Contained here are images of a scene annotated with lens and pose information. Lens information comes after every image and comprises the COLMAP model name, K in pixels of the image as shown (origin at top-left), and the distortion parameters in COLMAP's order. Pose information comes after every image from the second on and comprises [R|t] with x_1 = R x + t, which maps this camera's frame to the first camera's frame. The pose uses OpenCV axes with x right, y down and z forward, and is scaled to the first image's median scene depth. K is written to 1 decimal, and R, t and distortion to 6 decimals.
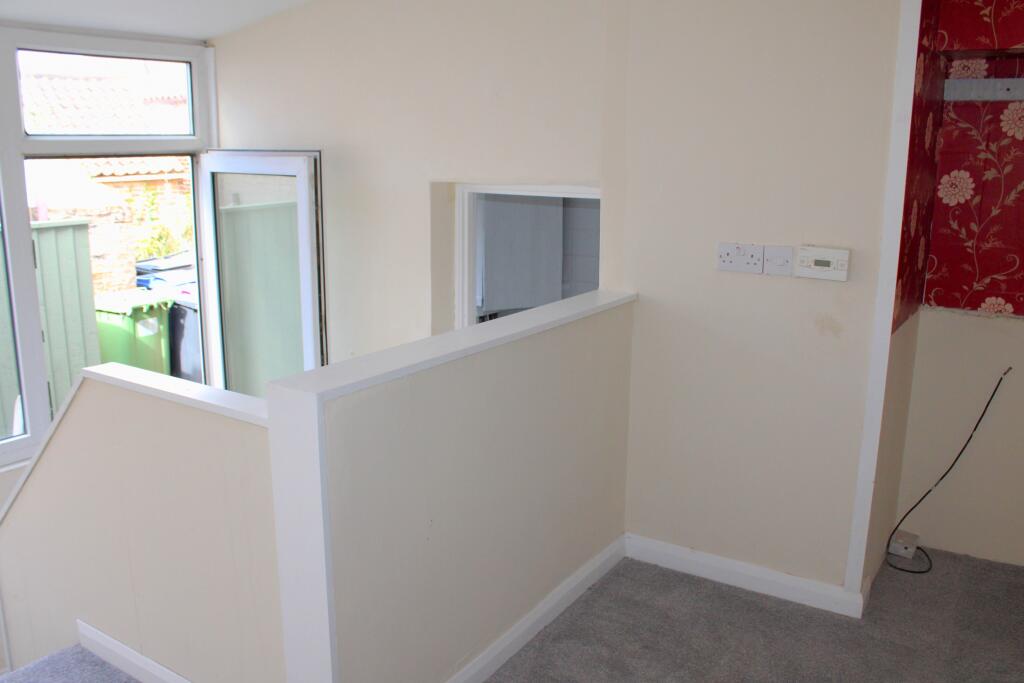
lens RADIAL K [[874.9, 0, 530.5], [0, 874.9, 343.8], [0, 0, 1]] dist [-0.150358, 0.102526]
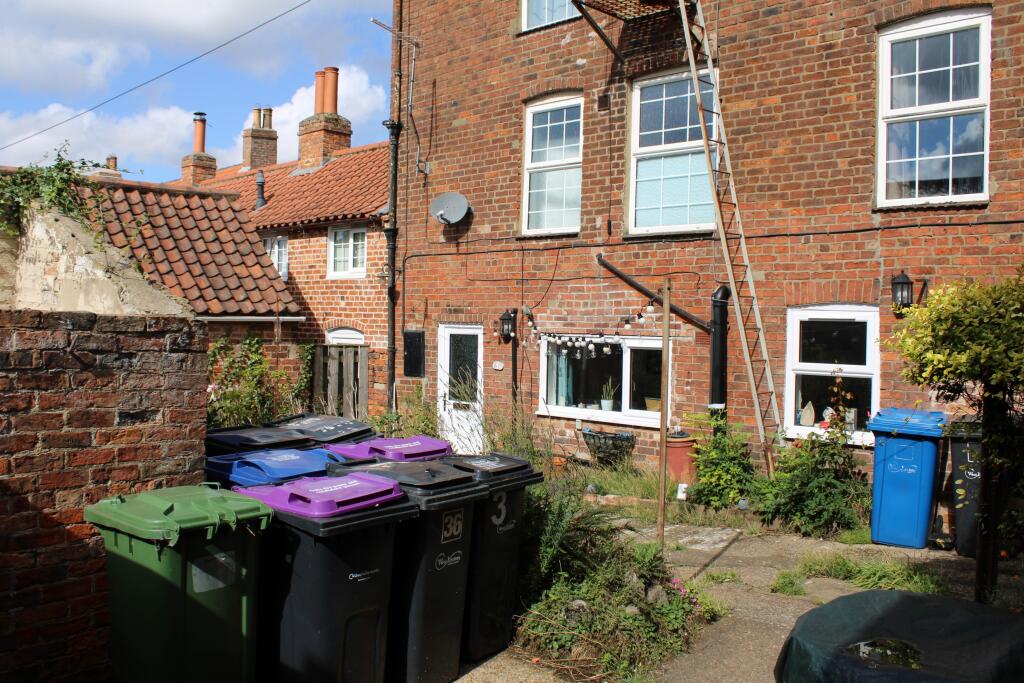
lens RADIAL K [[874.9, 0, 530.5], [0, 874.9, 343.8], [0, 0, 1]] dist [-0.150358, 0.102526]
pose [[0.993614, 0.002113, -0.112816, -0.217625], [-0.025168, 0.978786, -0.203336, -0.047884], [0.109993, 0.204877, 0.972588, 0.521380]]
